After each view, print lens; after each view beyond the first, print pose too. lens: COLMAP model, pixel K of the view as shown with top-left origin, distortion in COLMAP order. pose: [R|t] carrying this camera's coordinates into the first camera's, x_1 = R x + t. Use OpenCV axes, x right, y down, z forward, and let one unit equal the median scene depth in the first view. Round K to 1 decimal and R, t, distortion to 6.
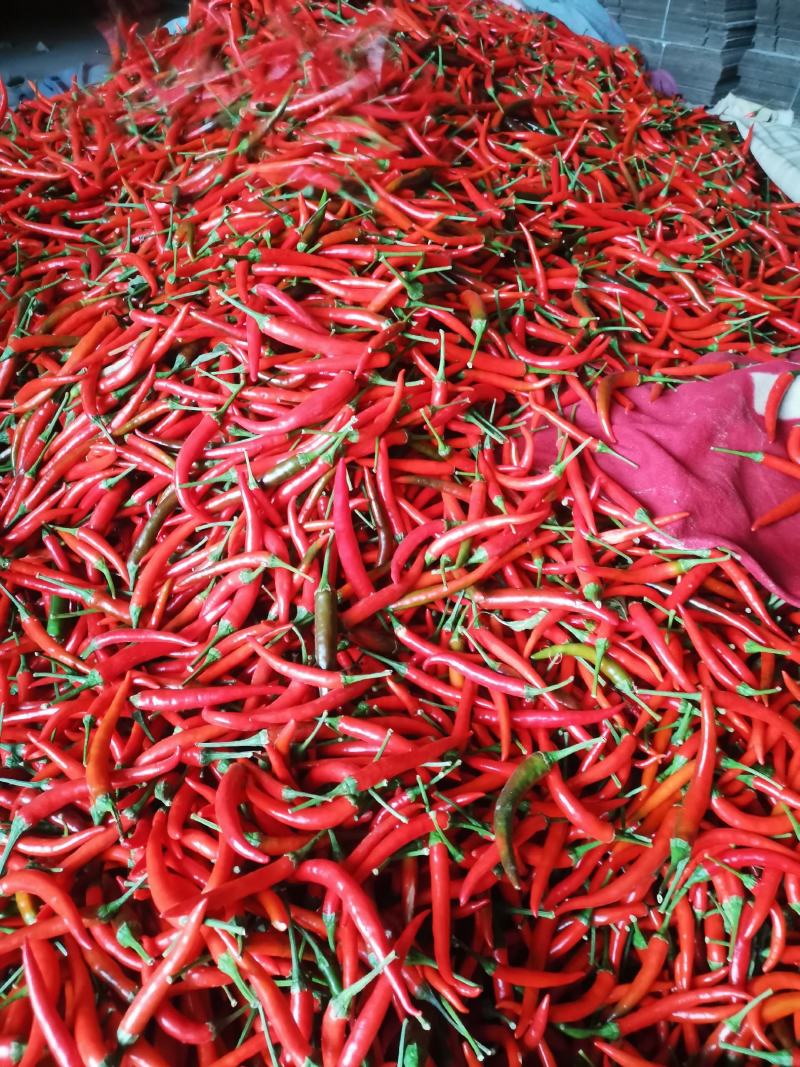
lens RADIAL K [[773.1, 0, 394.6], [0, 773.1, 533.8], [0, 0, 1]] dist [0.006242, -0.008584]
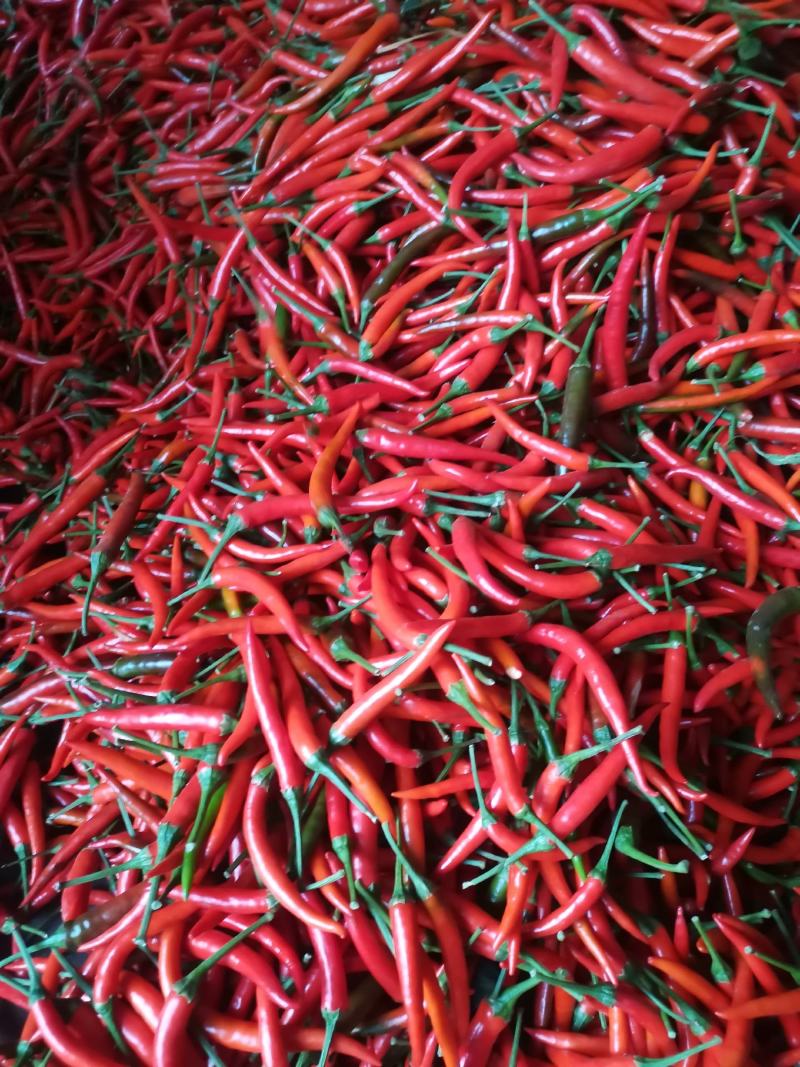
lens RADIAL K [[780.1, 0, 400.0], [0, 780.1, 533.5], [0, 0, 1]] dist [-0.003069, -0.002155]
pose [[0.967181, 0.233563, -0.100045, -0.152988], [-0.215035, 0.962155, 0.167384, 0.147497], [0.135354, -0.140377, 0.980802, 0.060193]]
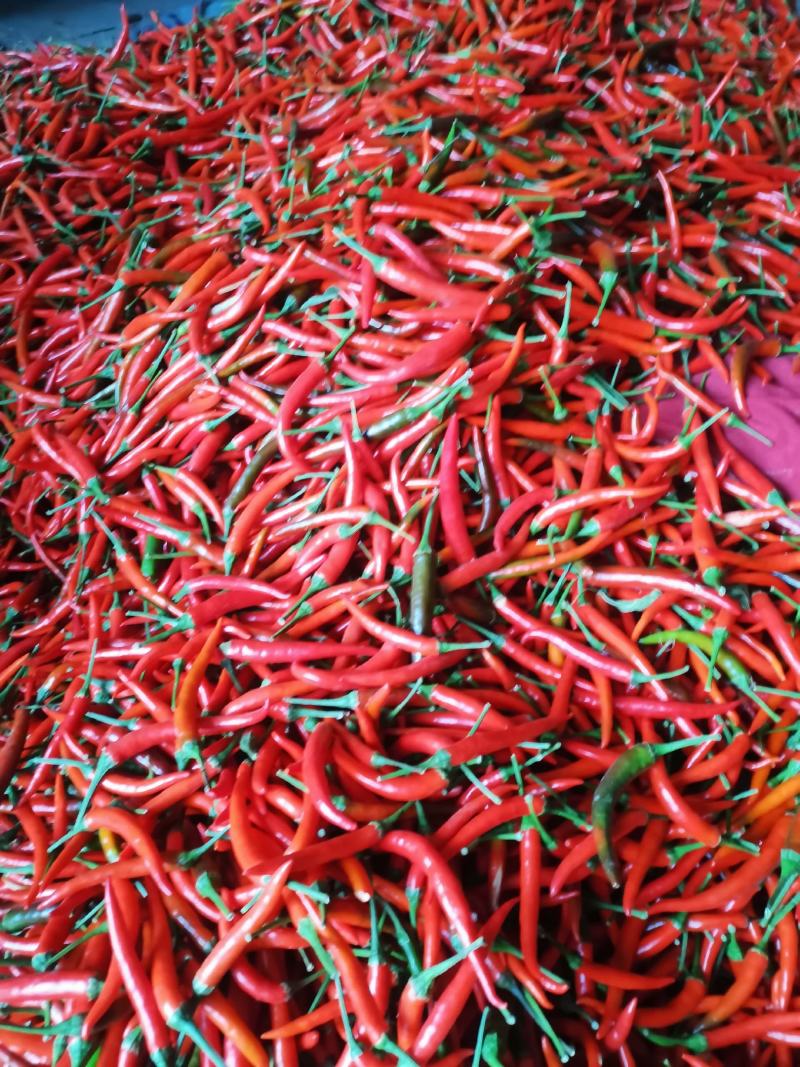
lens RADIAL K [[780.1, 0, 400.0], [0, 780.1, 533.5], [0, 0, 1]] dist [-0.003069, -0.002155]
pose [[0.992626, 0.077763, -0.092991, -0.031971], [-0.073377, 0.996065, 0.049693, 0.004719], [0.096490, -0.042503, 0.994426, 0.041701]]
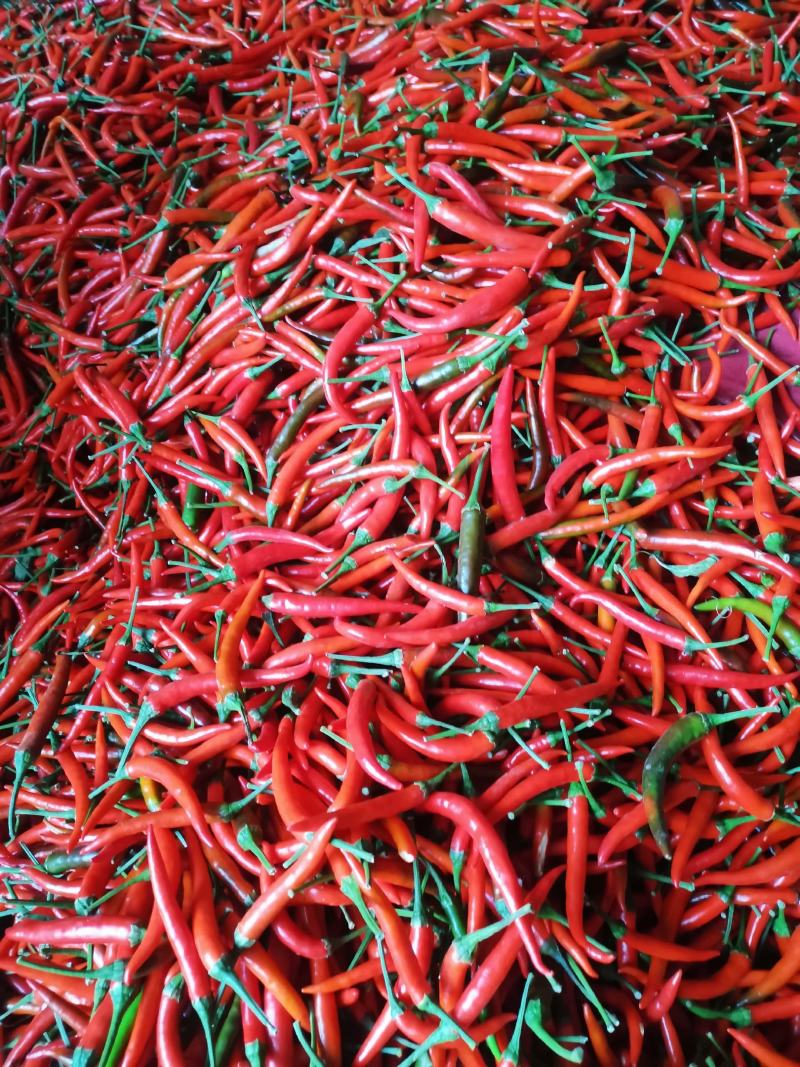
lens RADIAL K [[780.1, 0, 400.0], [0, 780.1, 533.5], [0, 0, 1]] dist [-0.003069, -0.002155]
pose [[0.985867, 0.110949, -0.125527, -0.054794], [-0.097907, 0.989567, 0.105699, 0.012268], [0.135944, -0.091915, 0.986444, 0.067483]]
